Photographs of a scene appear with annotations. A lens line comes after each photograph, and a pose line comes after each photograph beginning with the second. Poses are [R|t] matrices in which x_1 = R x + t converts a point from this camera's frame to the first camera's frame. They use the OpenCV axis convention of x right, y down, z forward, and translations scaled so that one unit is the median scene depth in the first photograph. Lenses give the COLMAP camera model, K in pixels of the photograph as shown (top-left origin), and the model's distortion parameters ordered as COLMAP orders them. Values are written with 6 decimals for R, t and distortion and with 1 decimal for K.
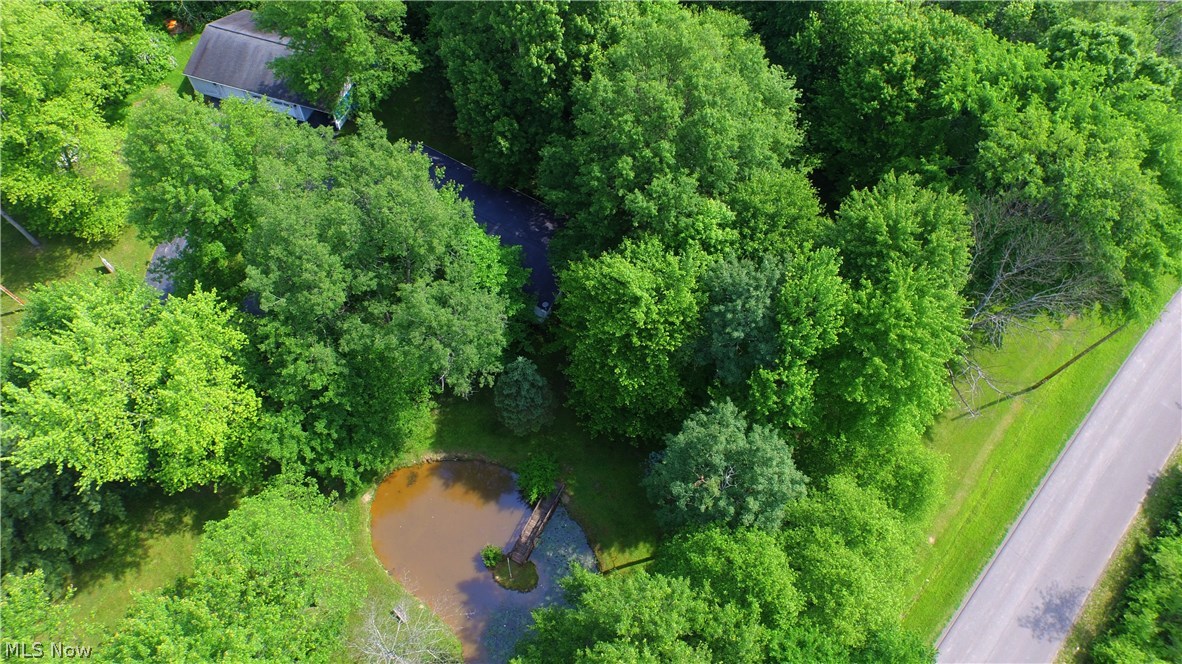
lens RADIAL K [[697.3, 0, 583.5], [0, 697.3, 335.0], [0, 0, 1]] dist [-0.121660, 0.088133]
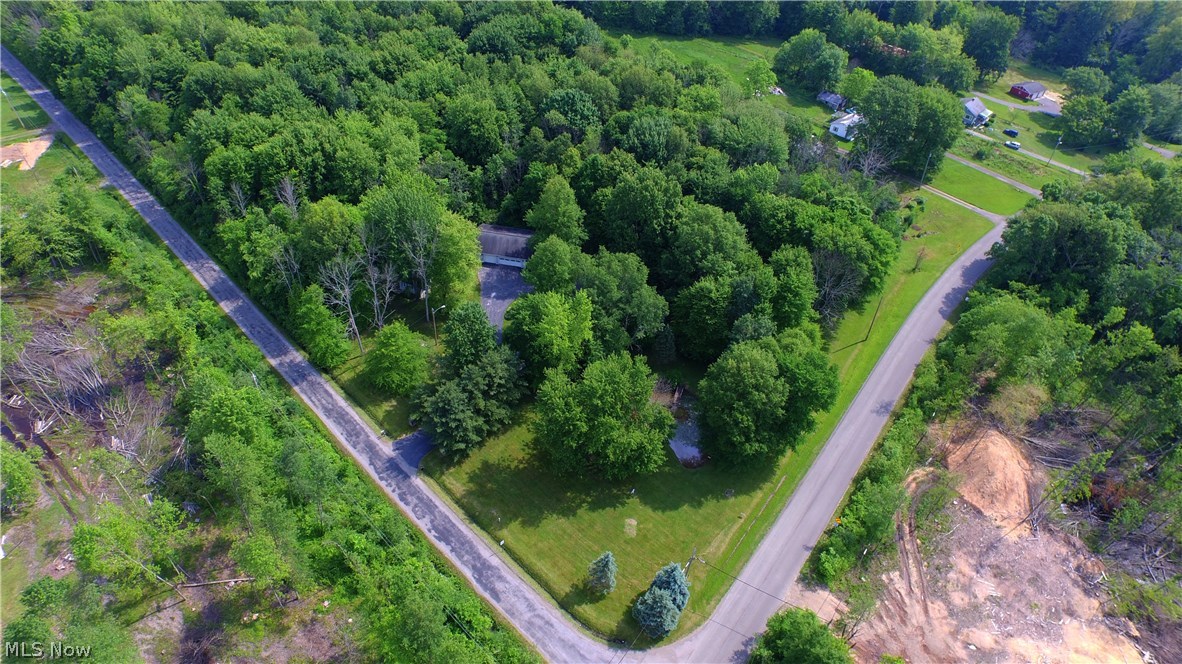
lens RADIAL K [[697.3, 0, 583.5], [0, 697.3, 335.0], [0, 0, 1]] dist [-0.121660, 0.088133]
pose [[0.990549, -0.097754, 0.096215, -0.729306], [0.121964, 0.948673, -0.291796, 0.879472], [-0.062753, 0.300773, 0.951629, -1.670529]]
